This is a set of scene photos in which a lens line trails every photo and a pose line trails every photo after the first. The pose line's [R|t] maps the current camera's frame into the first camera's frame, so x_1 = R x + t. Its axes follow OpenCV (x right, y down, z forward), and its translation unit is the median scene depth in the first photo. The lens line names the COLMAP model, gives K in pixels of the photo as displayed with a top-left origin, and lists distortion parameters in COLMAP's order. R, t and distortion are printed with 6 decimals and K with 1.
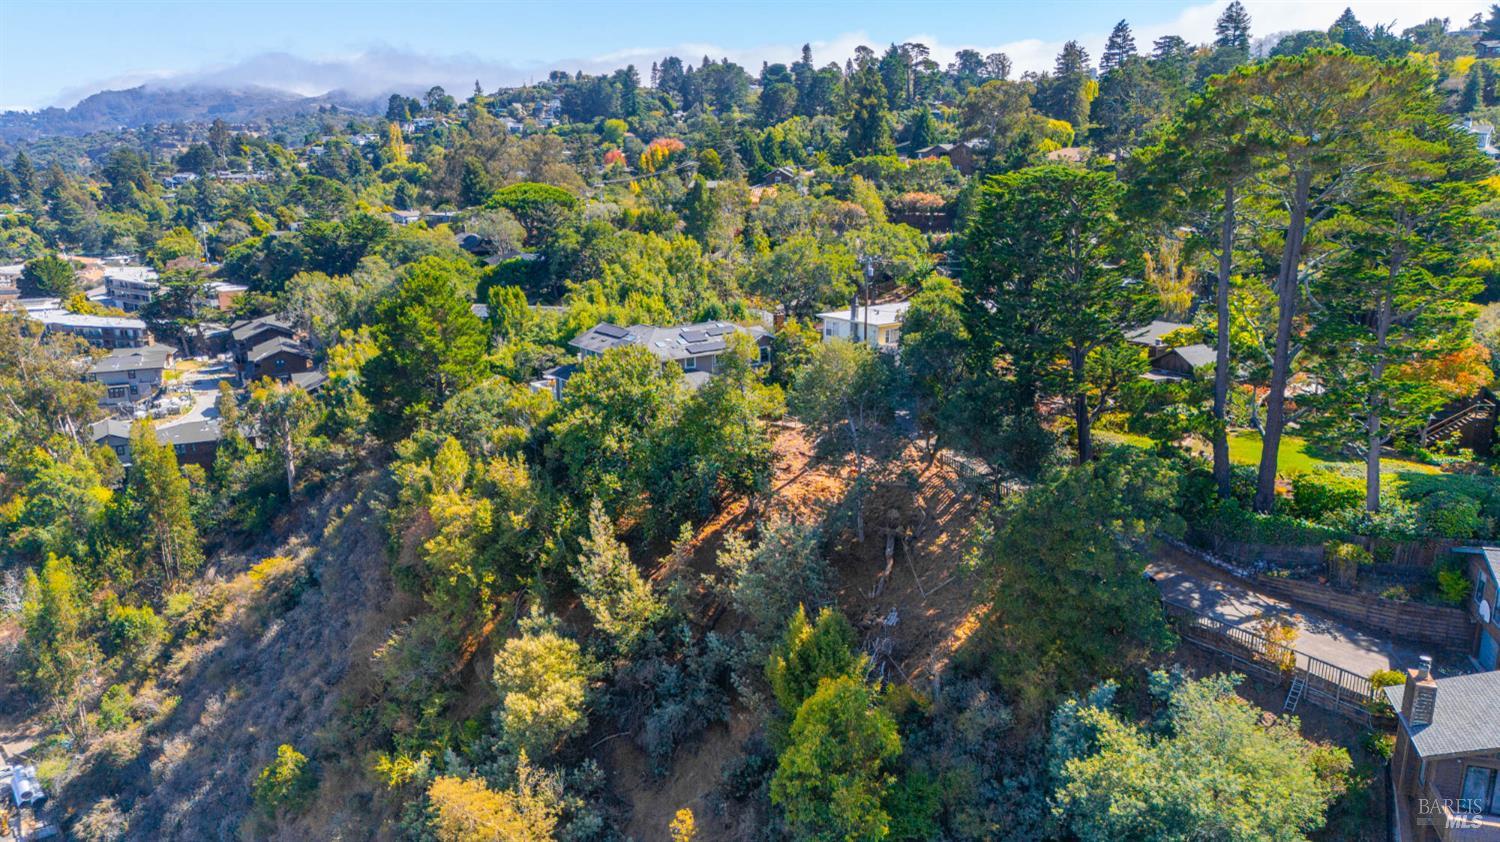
lens RADIAL K [[1095.9, 0, 757.9], [0, 1095.9, 418.2], [0, 0, 1]] dist [0.098018, -0.110034]
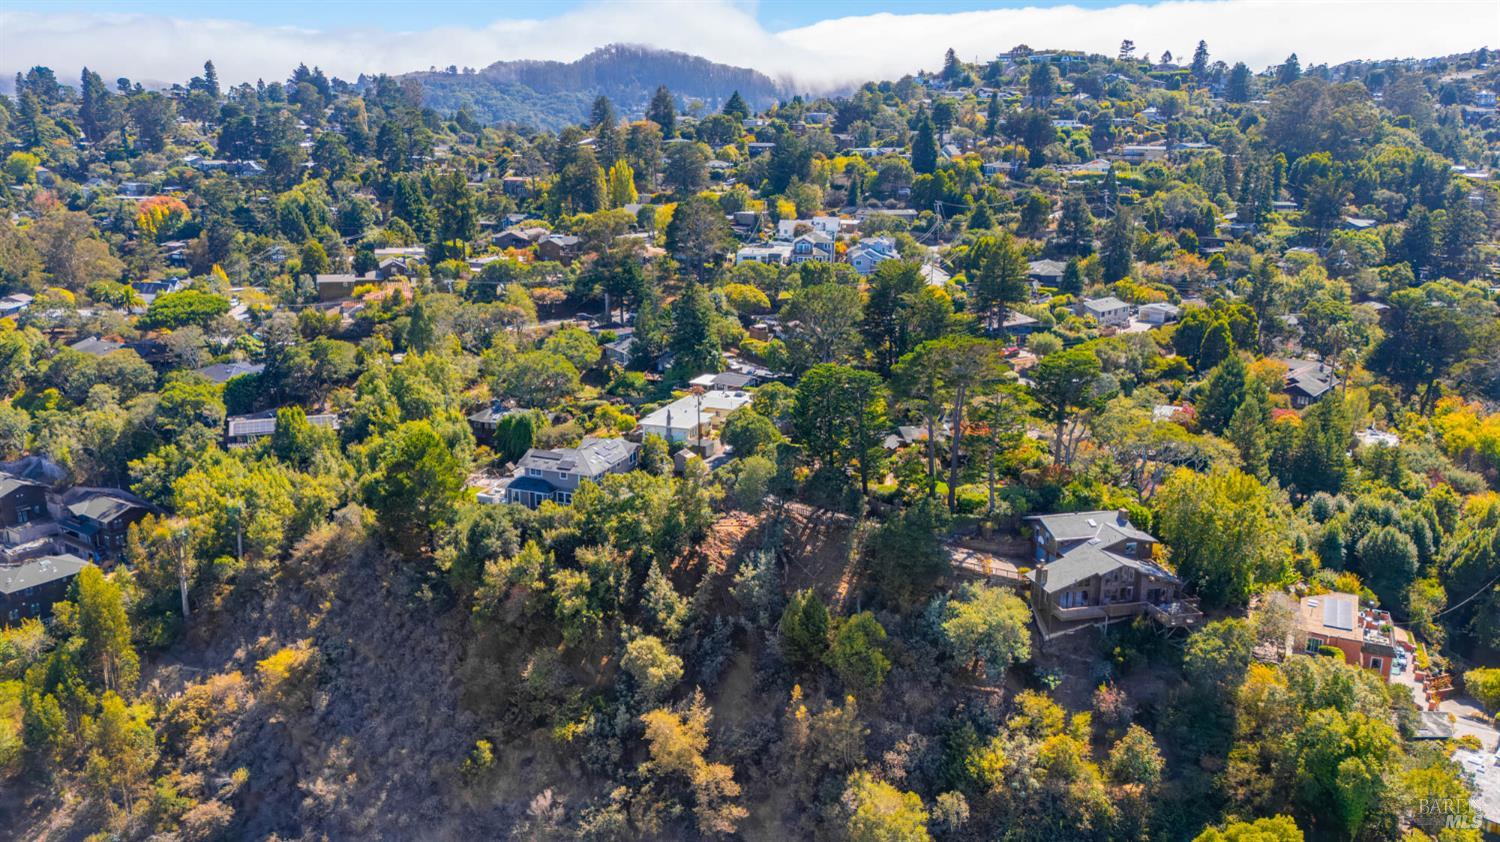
lens RADIAL K [[1095.9, 0, 764.5], [0, 1095.9, 422.6], [0, 0, 1]] dist [0.098018, -0.110034]
pose [[0.851506, -0.115721, 0.511417, -0.893054], [0.110430, 0.993045, 0.040838, -0.208072], [-0.512585, 0.021702, 0.858362, -0.677335]]
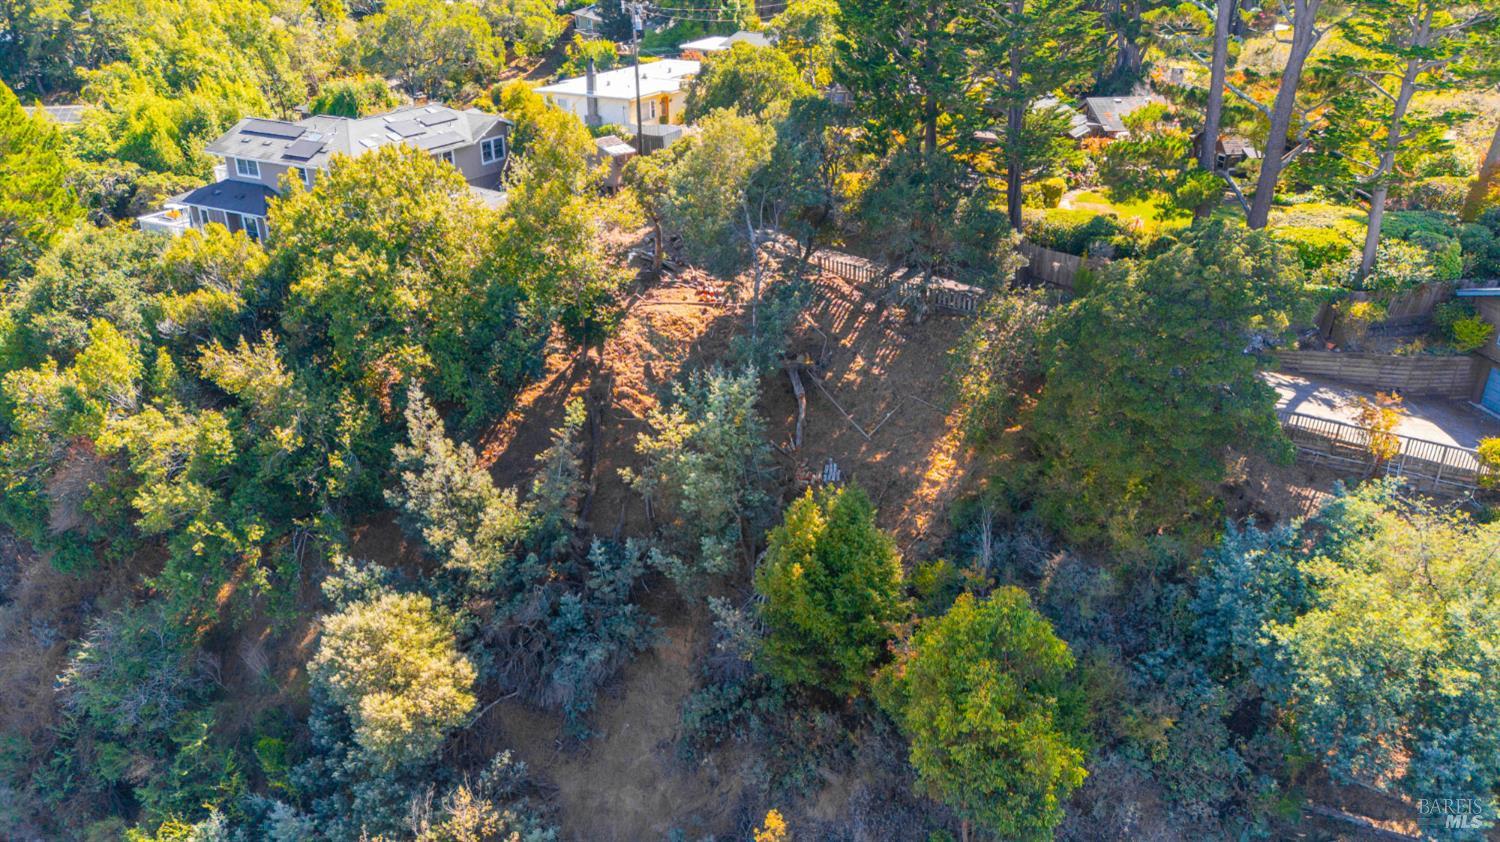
lens RADIAL K [[1095.9, 0, 760.3], [0, 1095.9, 422.0], [0, 0, 1]] dist [0.098018, -0.110034]
pose [[0.901329, -0.178352, 0.394712, -0.222844], [0.099516, 0.972182, 0.212037, -0.025964], [-0.421549, -0.151835, 0.894004, 0.303960]]
